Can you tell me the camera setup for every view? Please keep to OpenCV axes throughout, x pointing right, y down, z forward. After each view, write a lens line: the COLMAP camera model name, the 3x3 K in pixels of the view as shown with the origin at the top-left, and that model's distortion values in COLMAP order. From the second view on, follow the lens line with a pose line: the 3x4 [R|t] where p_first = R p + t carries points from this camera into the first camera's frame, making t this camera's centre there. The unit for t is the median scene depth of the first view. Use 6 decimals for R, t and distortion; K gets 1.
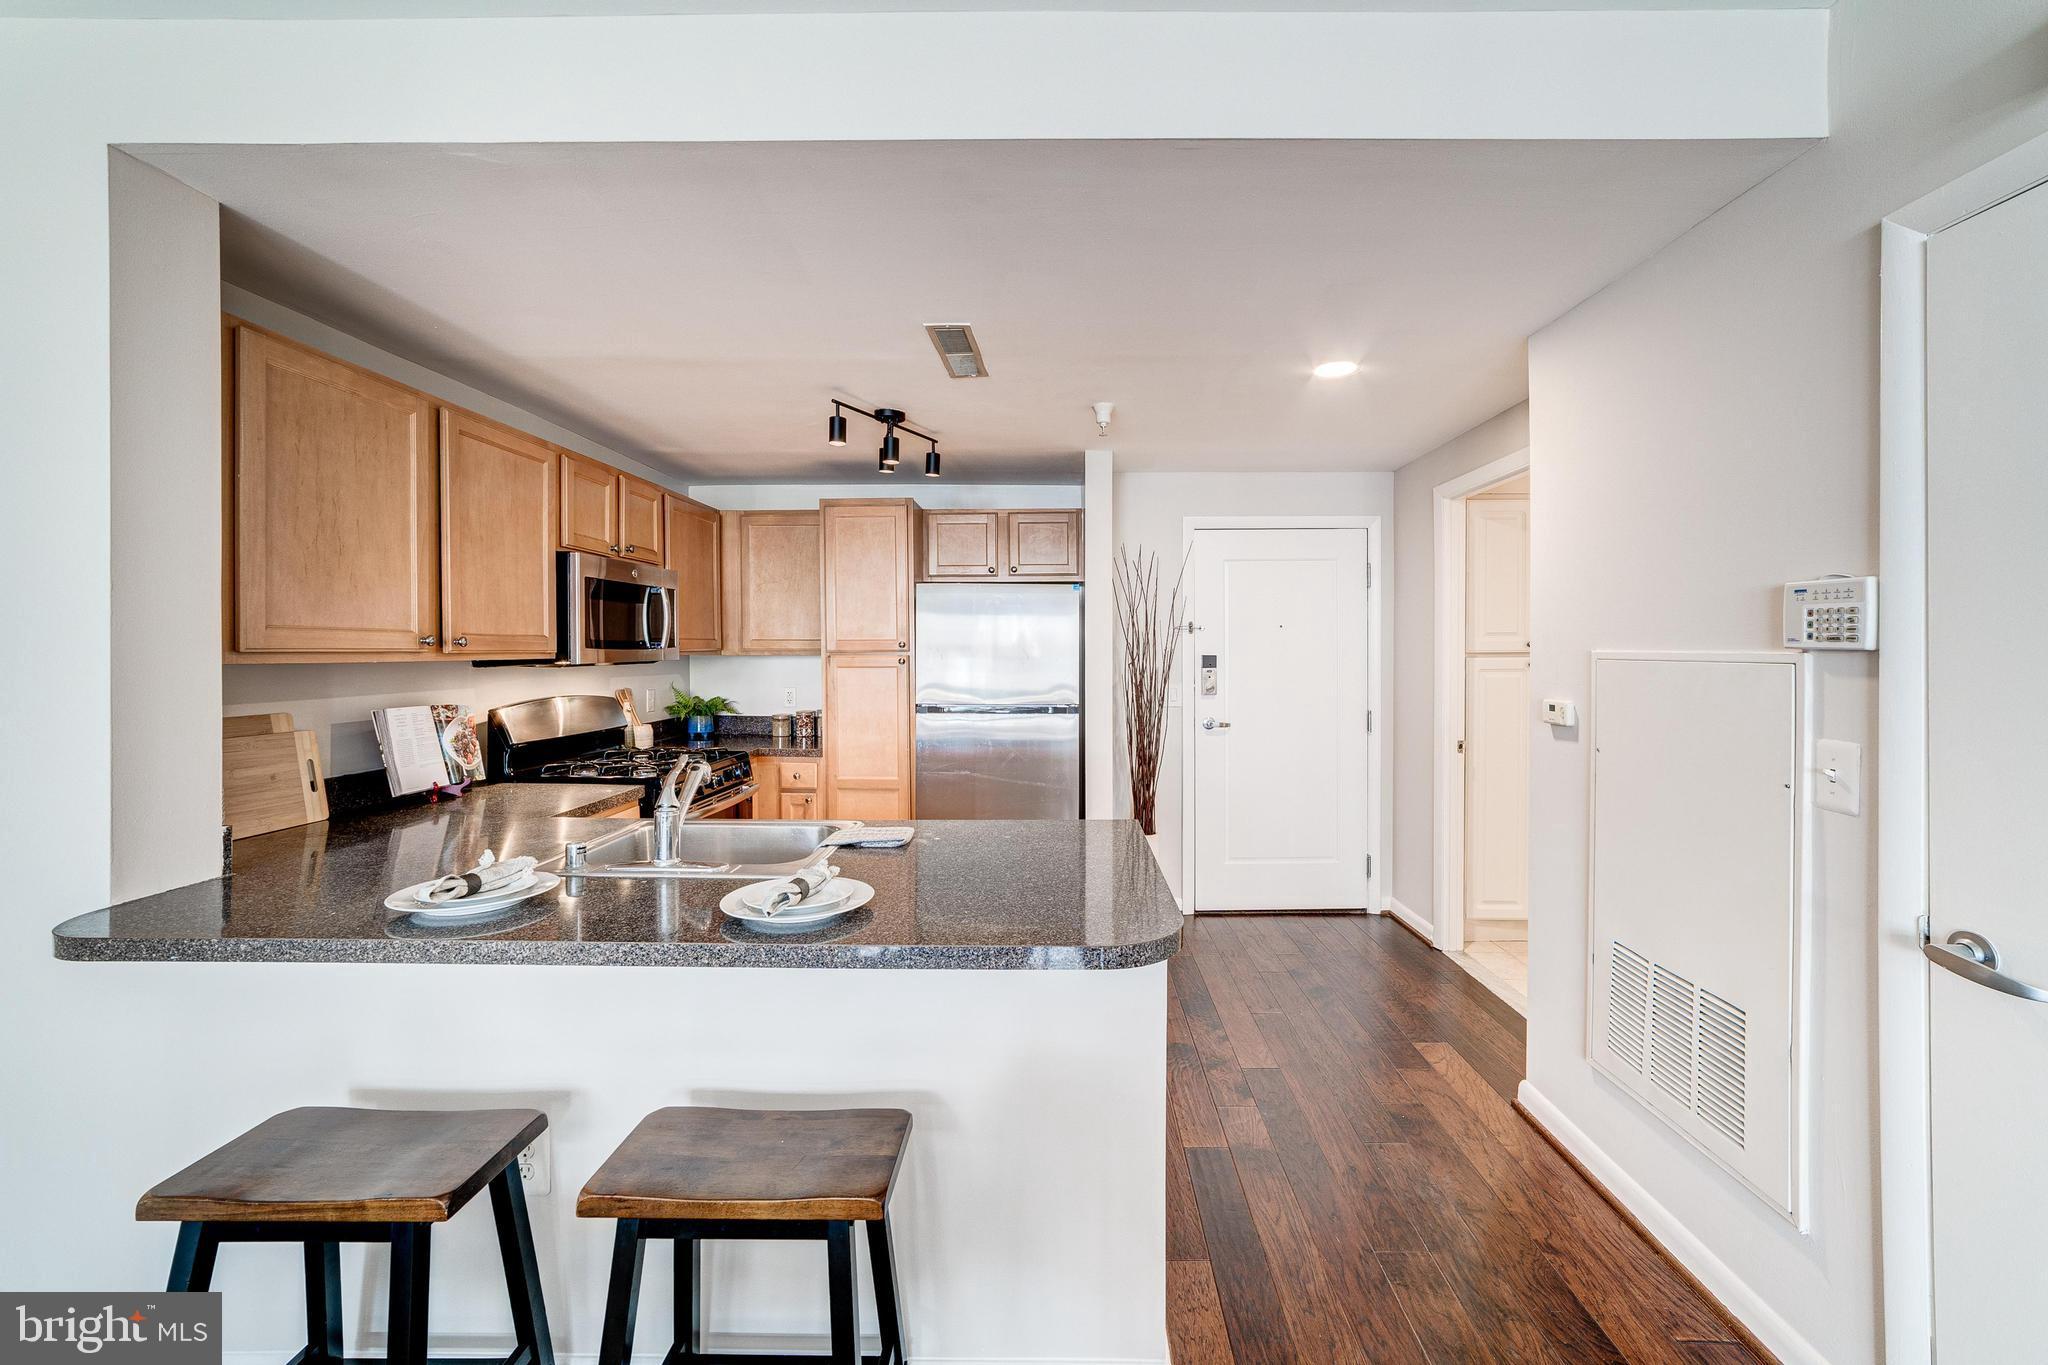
lens RADIAL K [[806.9, 0, 1060.3], [0, 806.9, 662.8], [0, 0, 1]] dist [-0.008240, 0.005092]
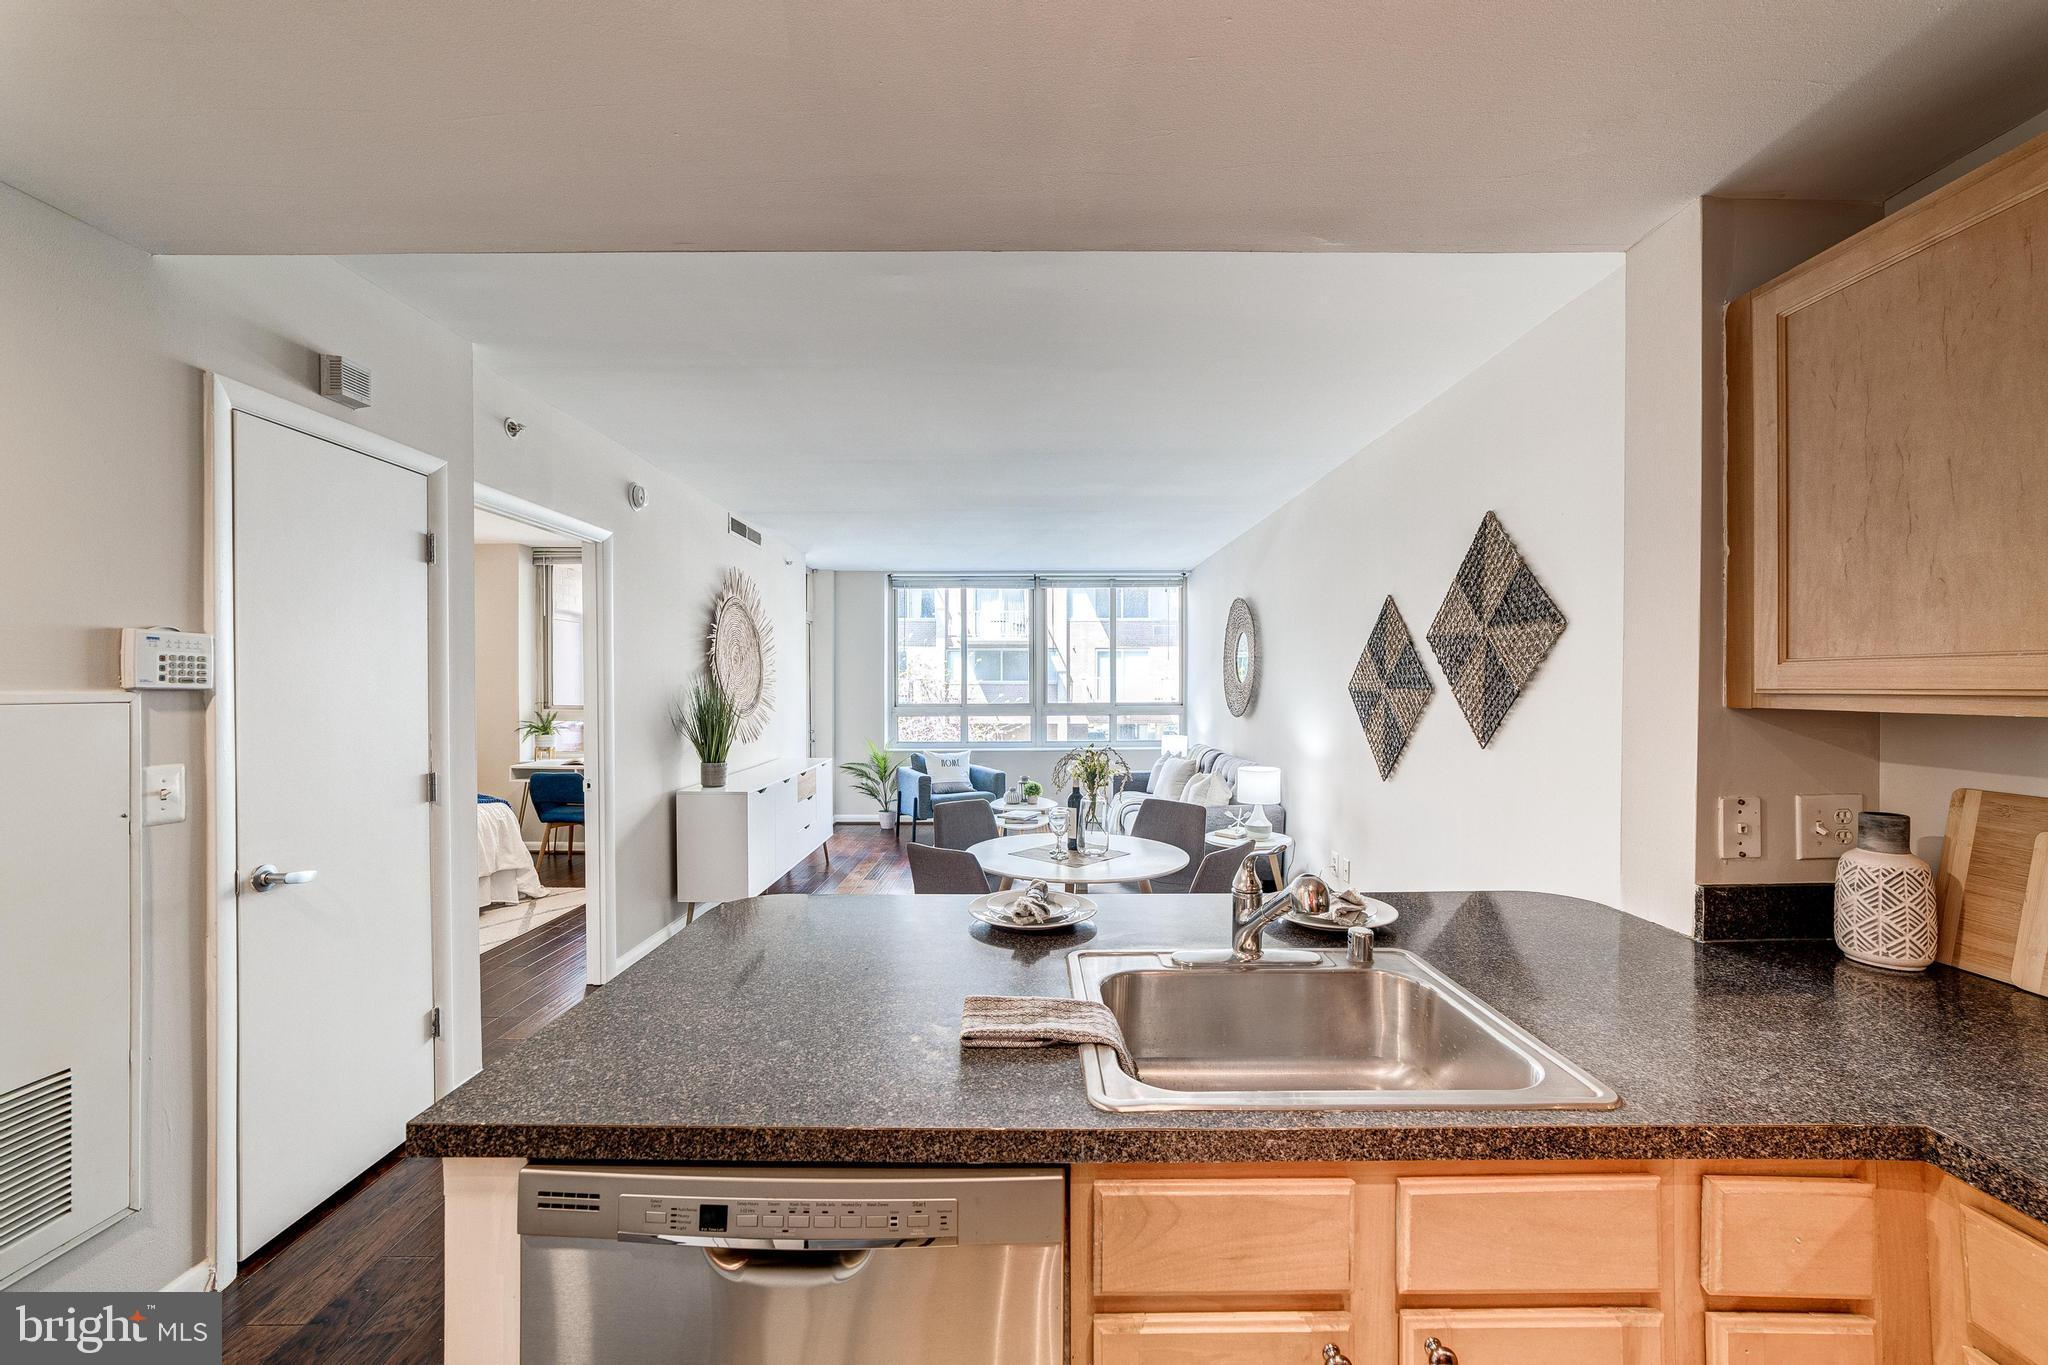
lens RADIAL K [[806.9, 0, 1018.6], [0, 806.9, 688.7], [0, 0, 1]] dist [-0.008240, 0.005092]
pose [[-0.999999, -0.001147, -0.000477, -0.158215], [-0.001151, 0.999953, 0.009620, -0.015097], [0.000465, 0.009621, -0.999954, 1.099520]]
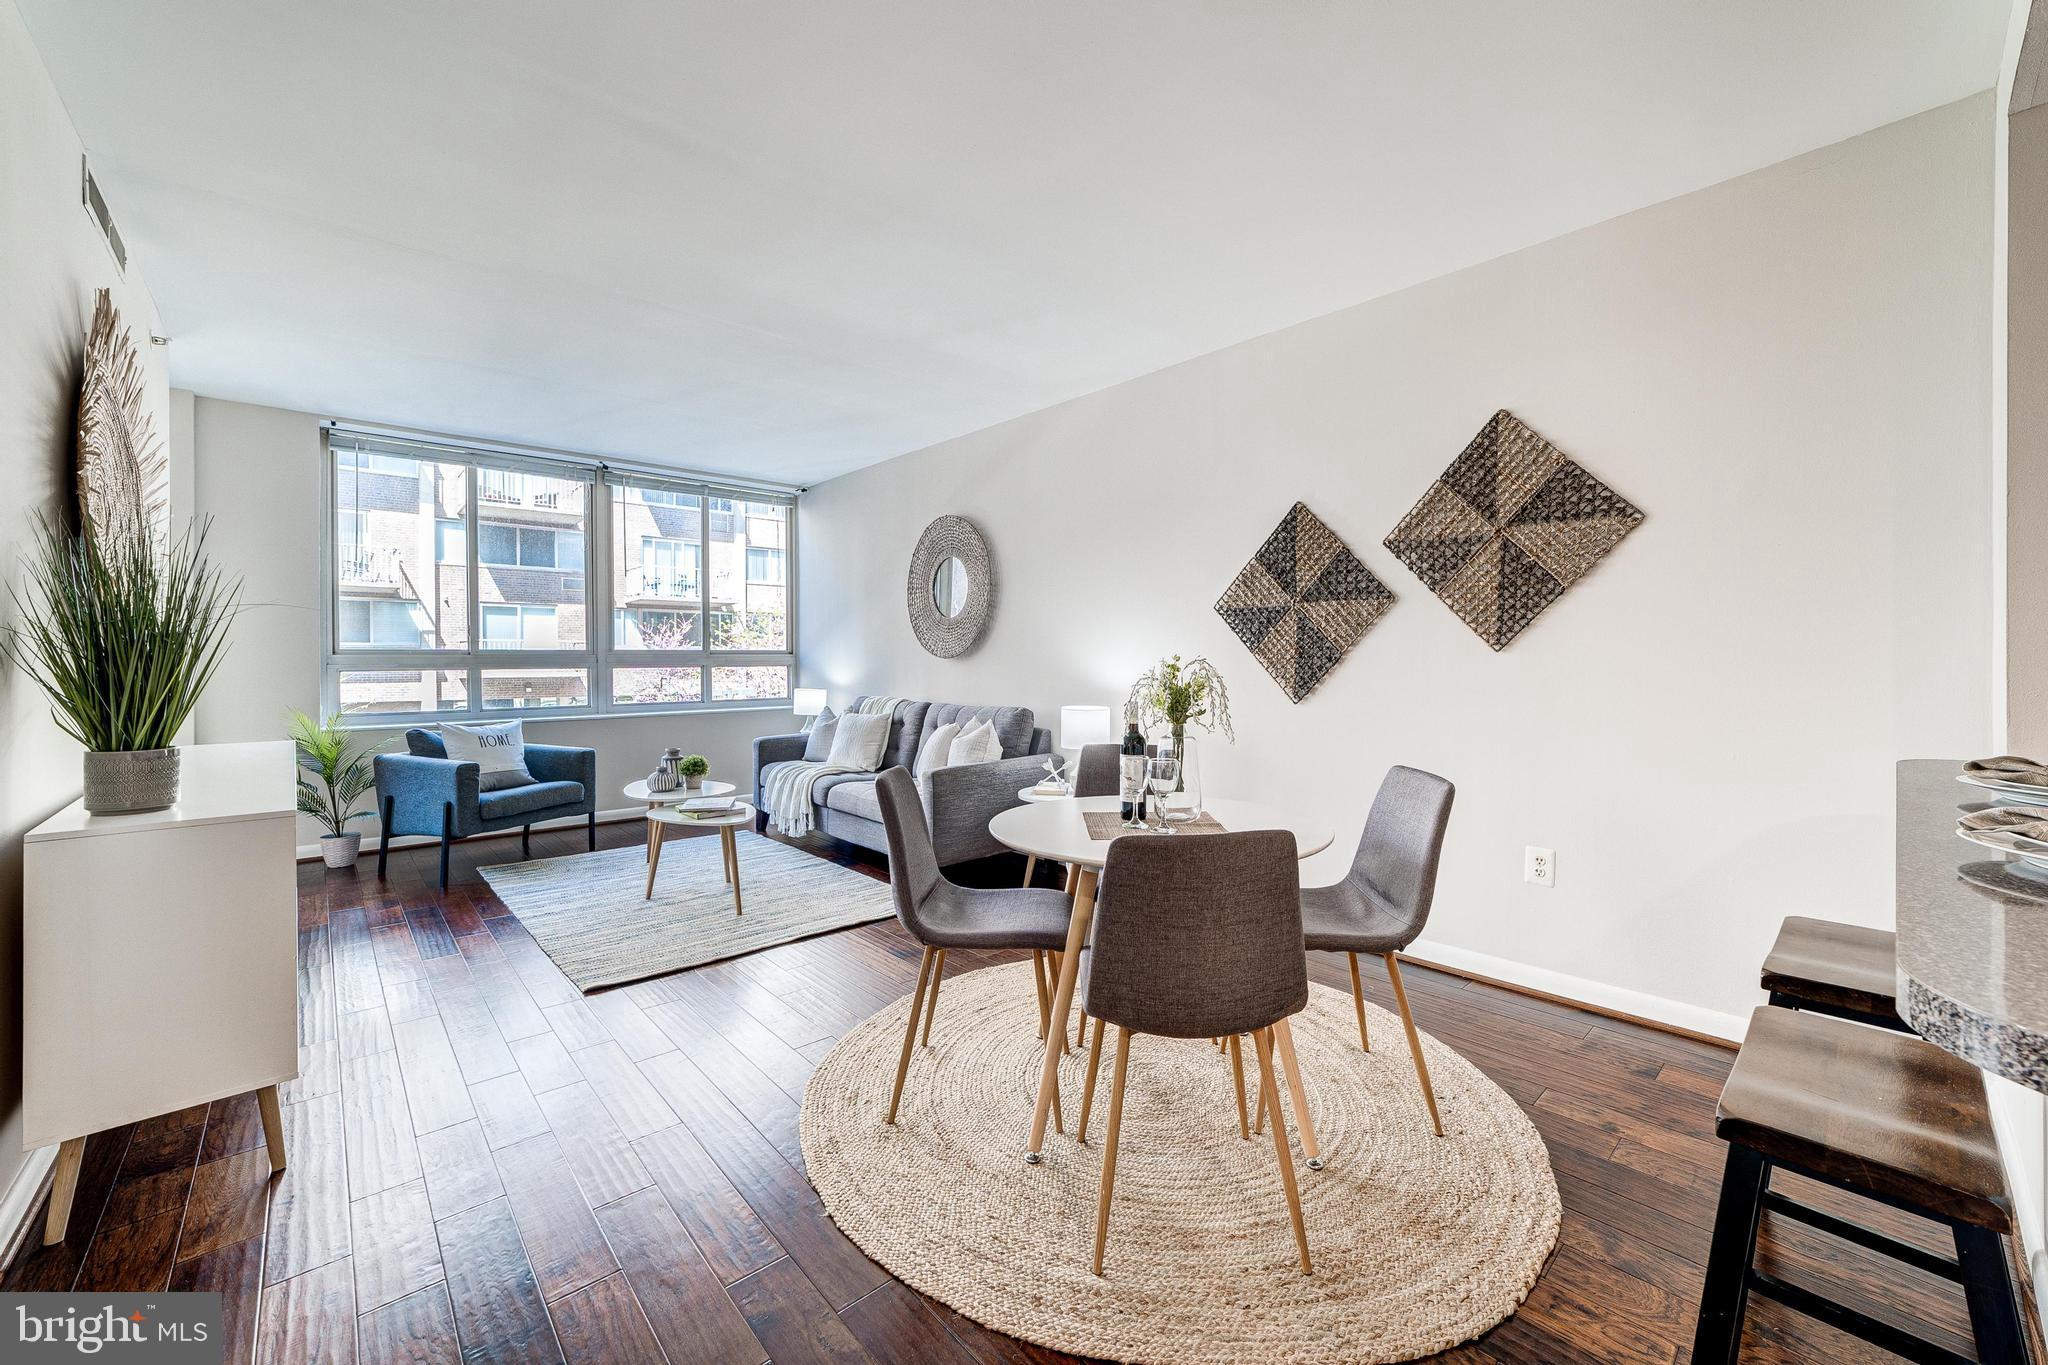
lens RADIAL K [[806.9, 0, 1030.5], [0, 806.9, 664.2], [0, 0, 1]] dist [-0.008240, 0.005092]
pose [[-0.731907, 0.007825, -0.681360, 0.347973], [0.000007, 0.999934, 0.011476, 0.072391], [0.681405, 0.008394, -0.731858, 0.449429]]
